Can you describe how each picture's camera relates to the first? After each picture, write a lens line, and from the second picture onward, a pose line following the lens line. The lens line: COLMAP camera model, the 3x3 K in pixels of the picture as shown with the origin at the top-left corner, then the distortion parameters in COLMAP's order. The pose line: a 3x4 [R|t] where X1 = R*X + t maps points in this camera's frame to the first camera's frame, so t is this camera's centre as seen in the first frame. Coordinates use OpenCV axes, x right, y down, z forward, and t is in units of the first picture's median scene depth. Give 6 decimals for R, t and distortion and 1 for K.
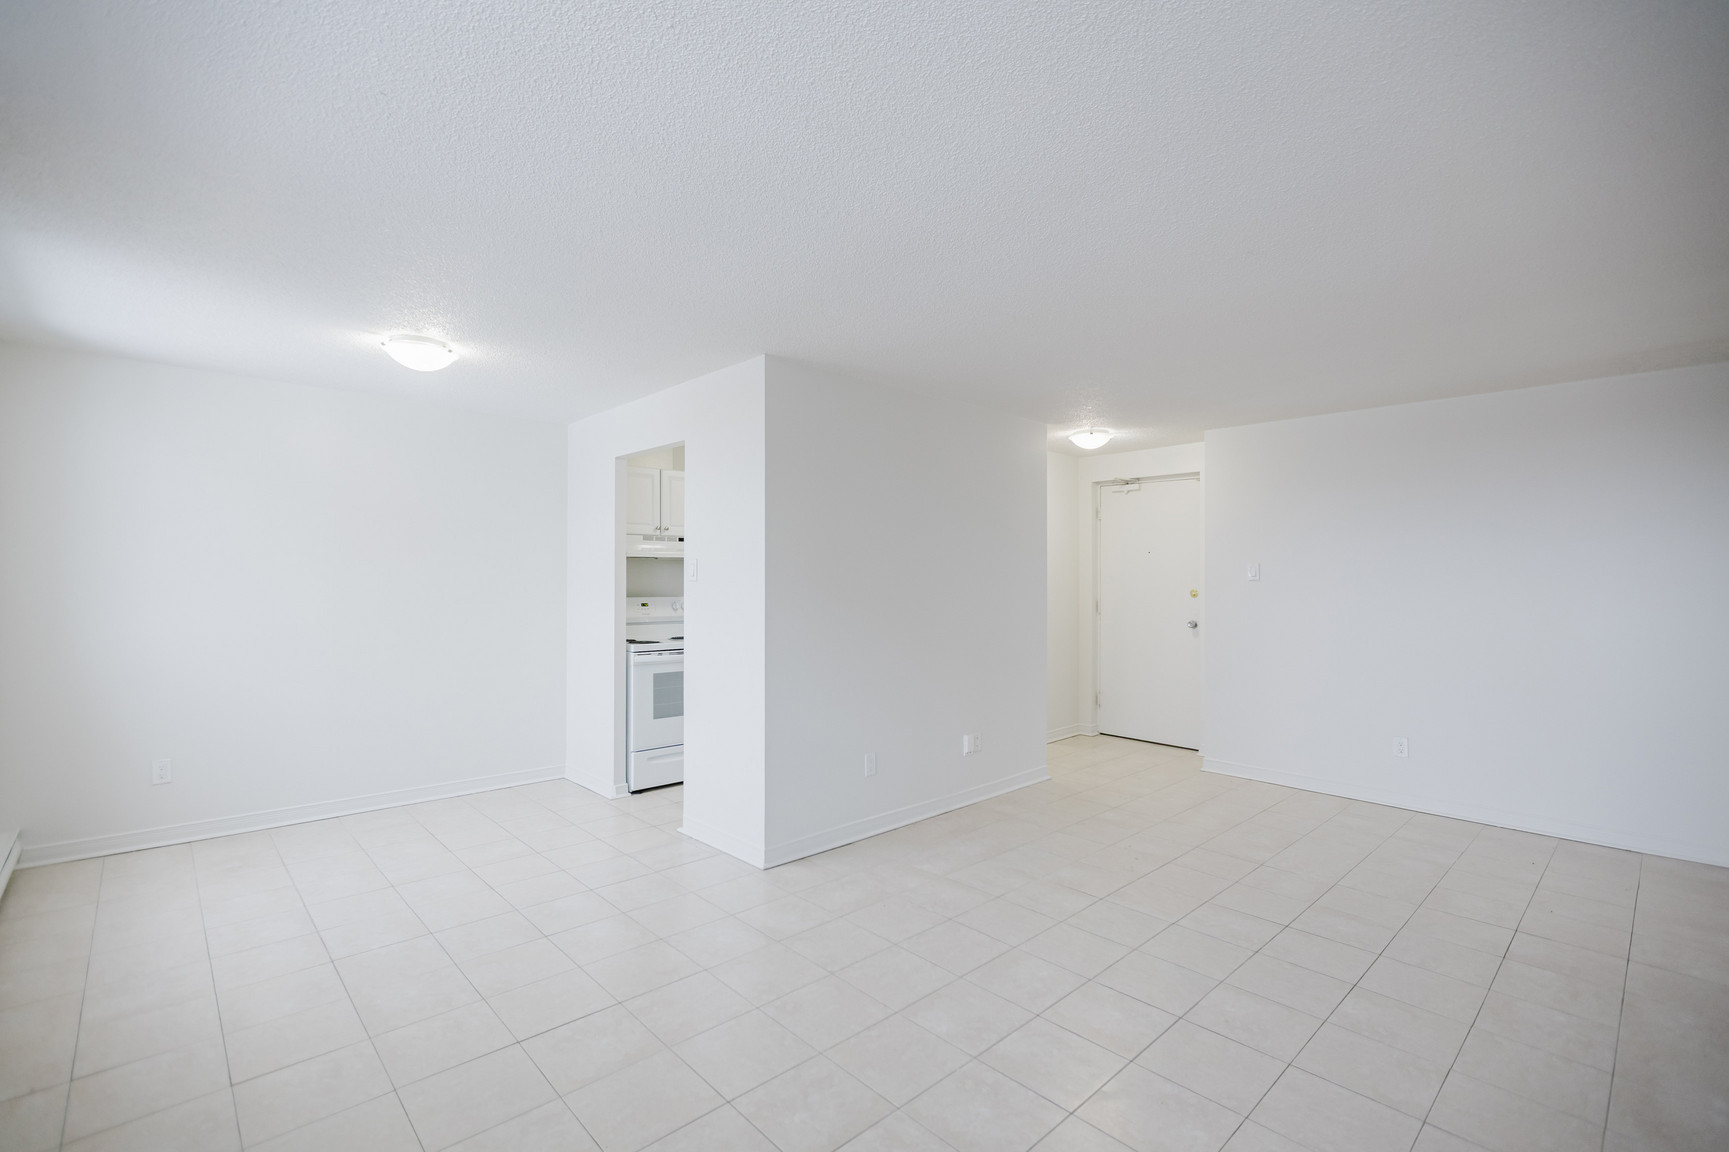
lens RADIAL K [[765.2, 0, 862.8], [0, 765.2, 583.3], [0, 0, 1]] dist [0.000189, -0.000801]
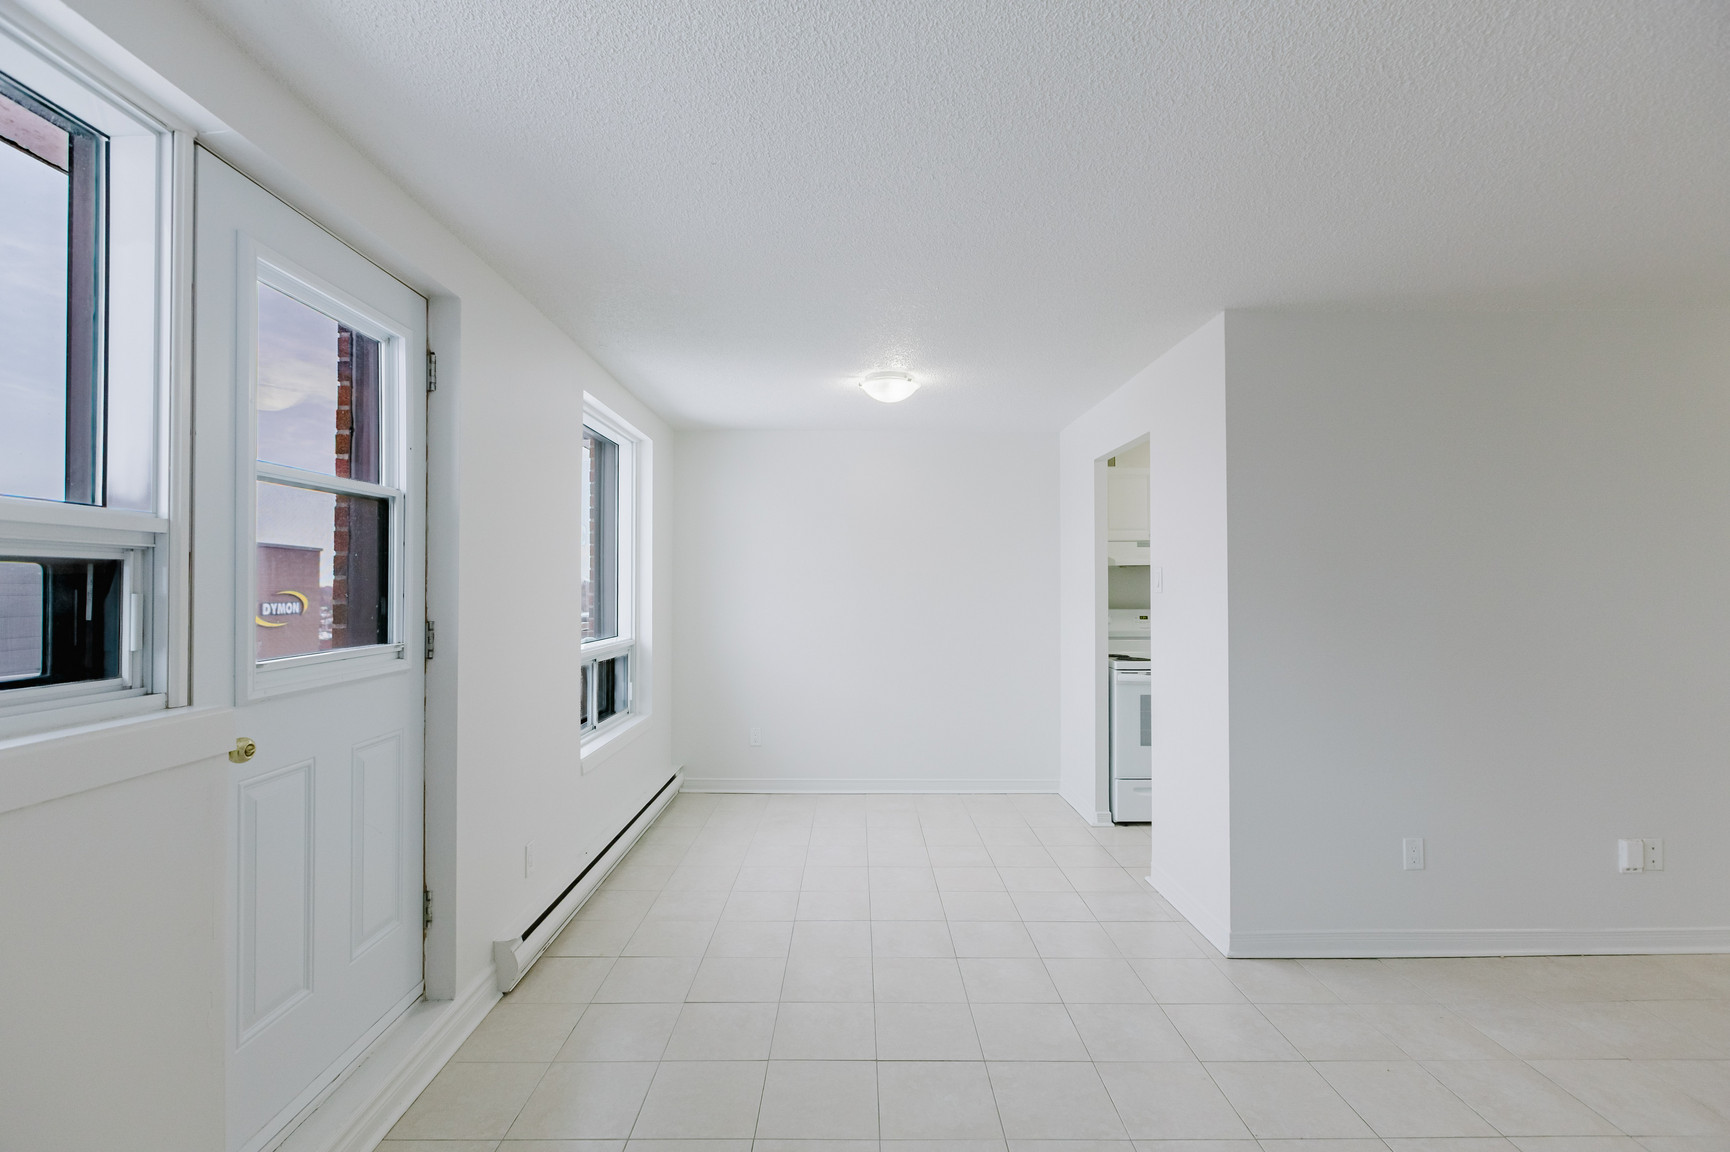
lens RADIAL K [[765.6, 0, 862.1], [0, 765.6, 574.2], [0, 0, 1]] dist [0.000189, -0.000801]
pose [[0.733599, -0.018877, -0.679320, 0.124378], [0.001607, 0.999660, -0.026043, -0.000522], [0.679581, 0.018013, 0.733380, 0.143578]]
